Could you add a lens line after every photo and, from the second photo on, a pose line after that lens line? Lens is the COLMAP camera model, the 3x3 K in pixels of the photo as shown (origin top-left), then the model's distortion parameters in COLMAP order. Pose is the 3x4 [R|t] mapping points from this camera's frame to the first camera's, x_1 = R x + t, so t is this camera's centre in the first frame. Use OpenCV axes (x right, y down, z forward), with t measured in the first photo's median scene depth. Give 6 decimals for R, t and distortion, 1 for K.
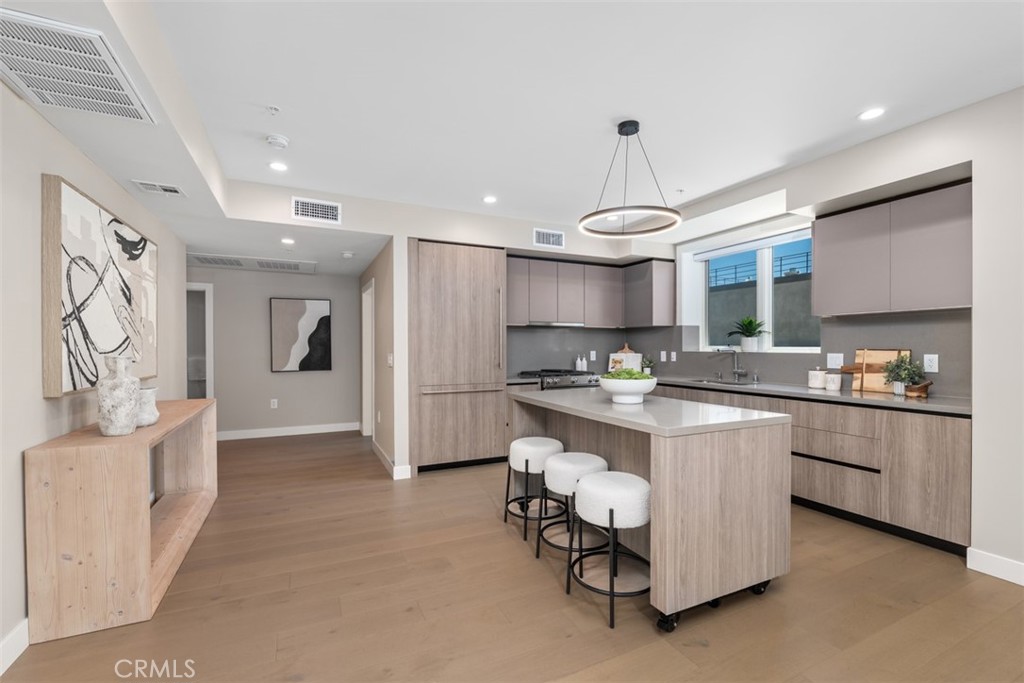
lens RADIAL K [[446.7, 0, 518.0], [0, 446.7, 350.8], [0, 0, 1]] dist [-0.004570, -0.001203]
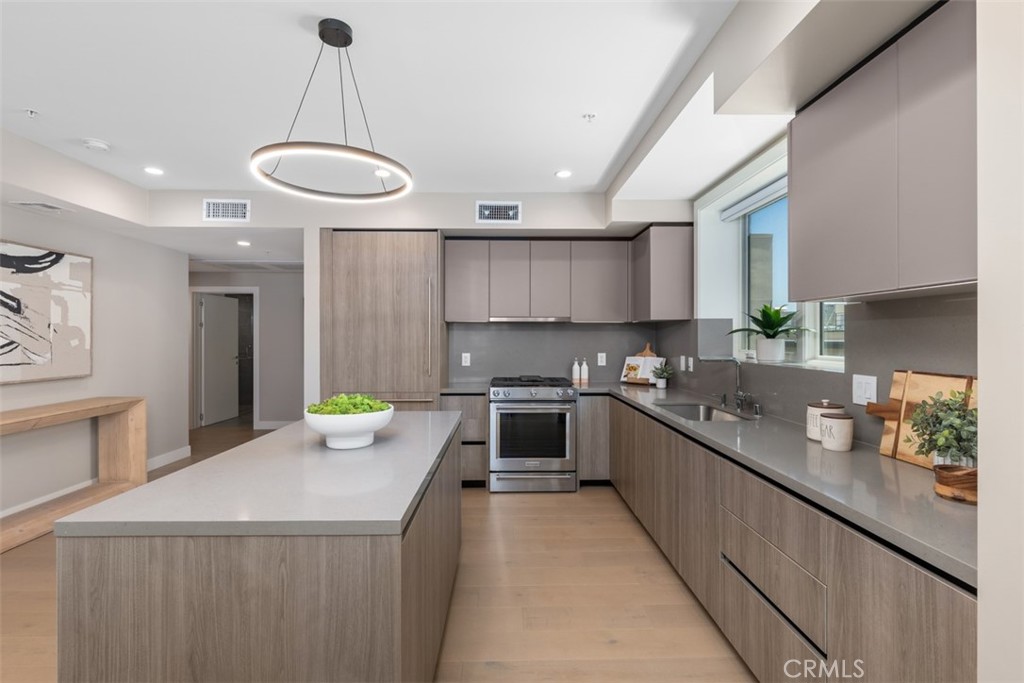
lens RADIAL K [[458.7, 0, 512.7], [0, 458.7, 338.6], [0, 0, 1]] dist [-0.003056, 0.000762]
pose [[0.908319, 0.003242, -0.418265, 0.492742], [-0.005351, 0.999978, -0.003869, -0.027713], [0.418244, 0.005752, 0.908317, 0.313388]]
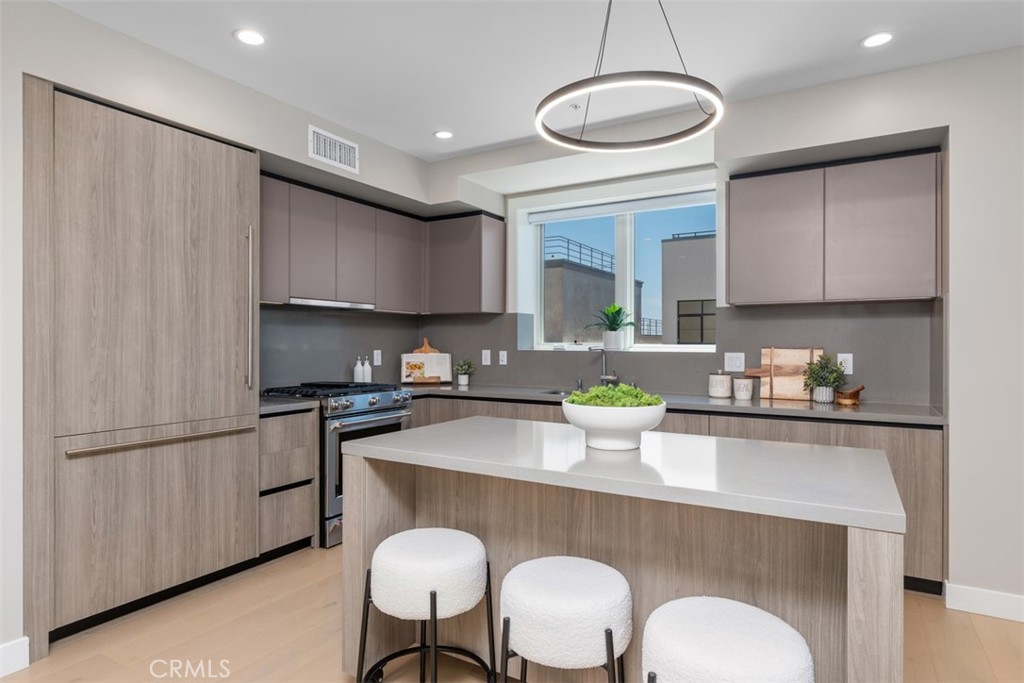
lens RADIAL K [[575.0, 0, 512.4], [0, 575.0, 343.0], [0, 0, 1]] dist [0.002713, -0.000549]
pose [[0.833623, 0.002258, 0.552329, -0.162311], [0.002400, 0.999967, -0.007710, -0.003871], [-0.552328, 0.007753, 0.833591, 0.315184]]
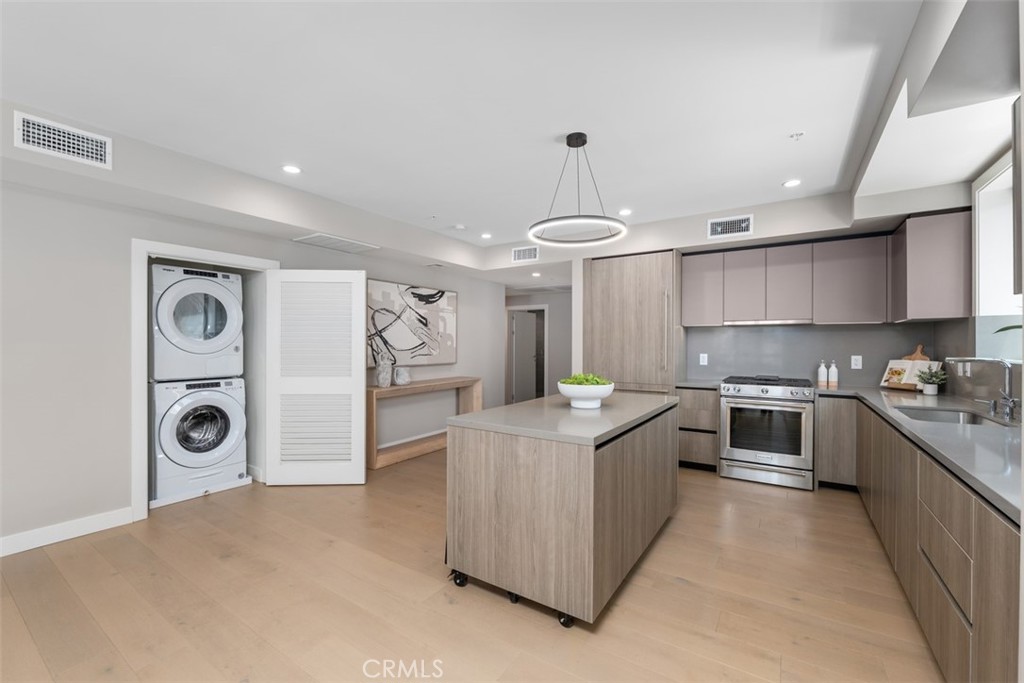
lens RADIAL K [[420.7, 0, 514.3], [0, 420.7, 344.1], [0, 0, 1]] dist [-0.012570, 0.000050]
pose [[0.511035, 0.003481, -0.859553, 0.643038], [-0.010213, 0.999946, -0.002023, -0.015548], [0.859499, 0.009813, 0.511043, 0.244495]]
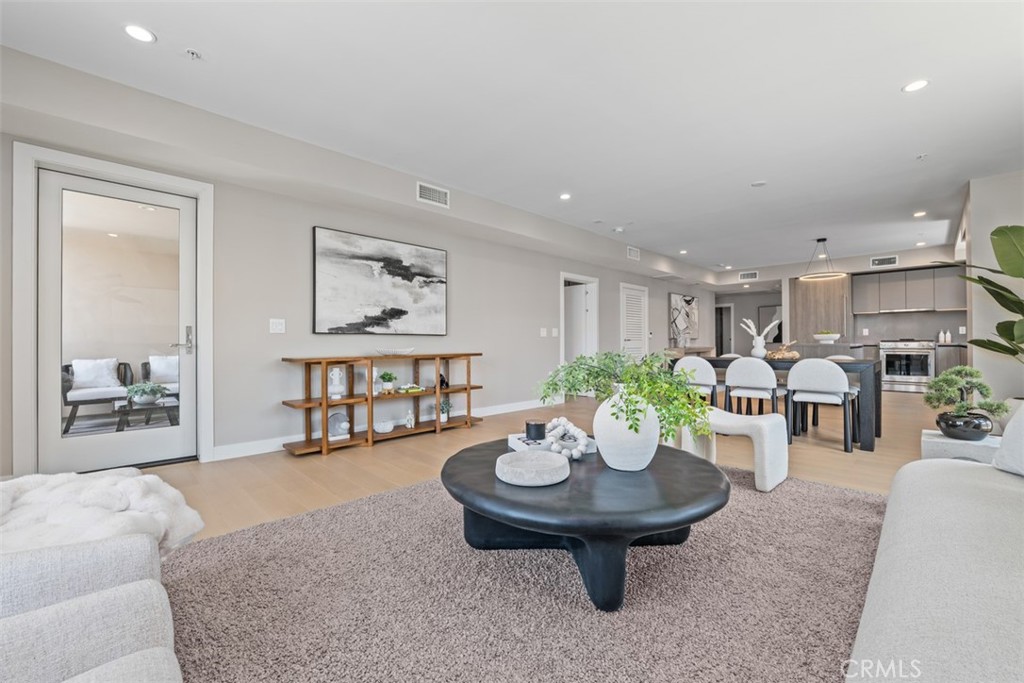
lens RADIAL K [[420.7, 0, 512.3], [0, 420.7, 337.0], [0, 0, 1]] dist [-0.012570, 0.000050]
pose [[0.326614, -0.014869, -0.945041, 1.265200], [-0.003102, 0.999854, -0.016803, 0.079168], [0.945153, 0.008420, 0.326520, -0.986991]]
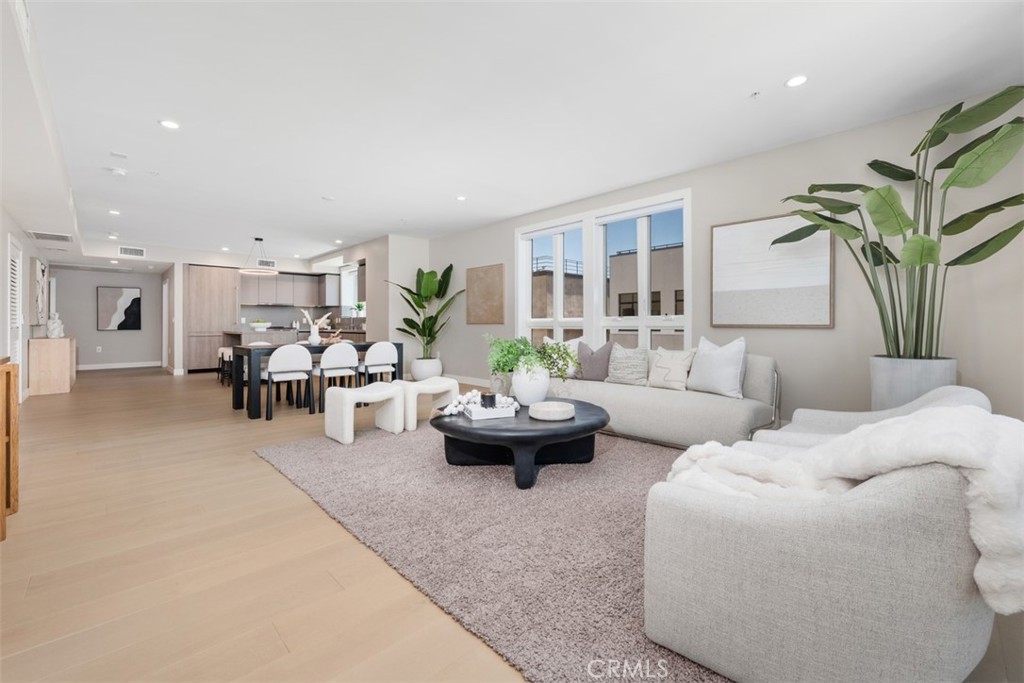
lens RADIAL K [[420.7, 0, 517.0], [0, 420.7, 320.6], [0, 0, 1]] dist [-0.012570, 0.000050]
pose [[0.946626, 0.000442, 0.322335, 0.628638], [0.005885, 0.999809, -0.018655, 0.070465], [-0.322282, 0.019557, 0.946442, -1.419385]]
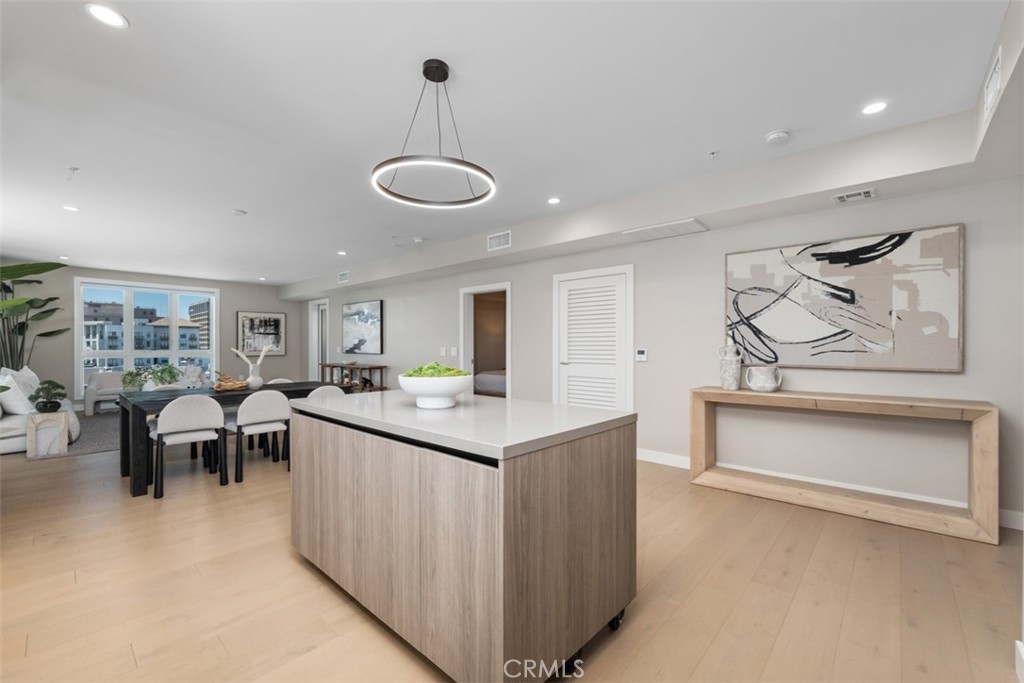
lens RADIAL K [[420.7, 0, 517.2], [0, 420.7, 348.8], [0, 0, 1]] dist [-0.012570, 0.000050]
pose [[-0.926355, 0.004075, -0.376629, 0.256780], [-0.002629, 0.999847, 0.017284, 0.001054], [0.376642, 0.017002, -0.926203, 1.128307]]
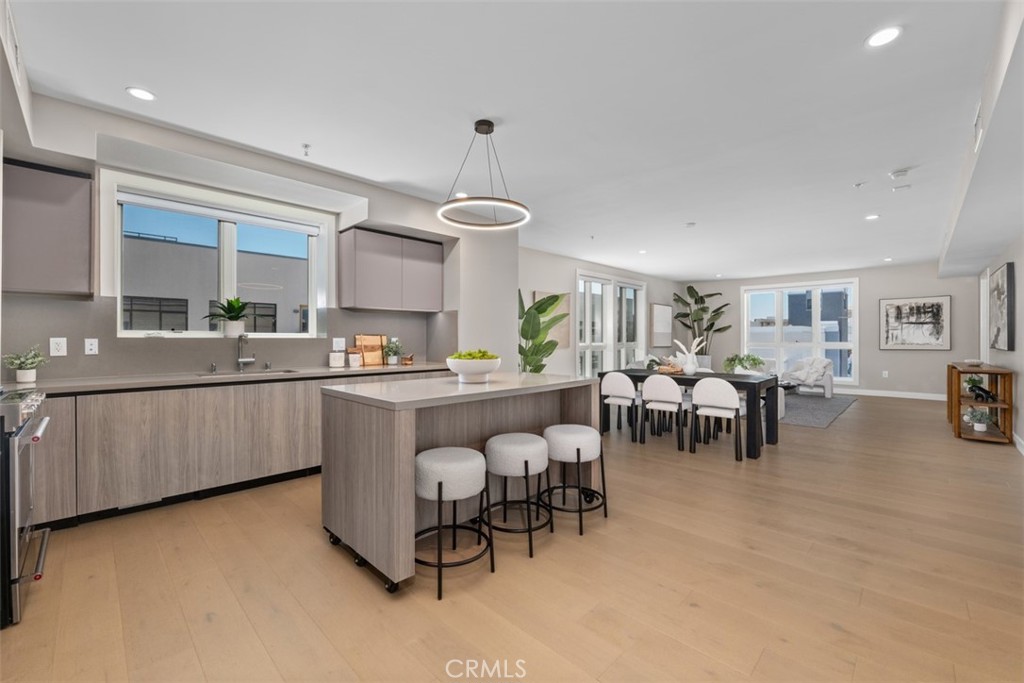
lens RADIAL K [[420.7, 0, 512.4], [0, 420.7, 340.3], [0, 0, 1]] dist [-0.012570, 0.000050]
pose [[-0.337959, -0.001560, 0.941159, -0.464889], [0.010410, 0.999931, 0.005396, 0.009332], [-0.941103, 0.011621, -0.337920, 0.818900]]
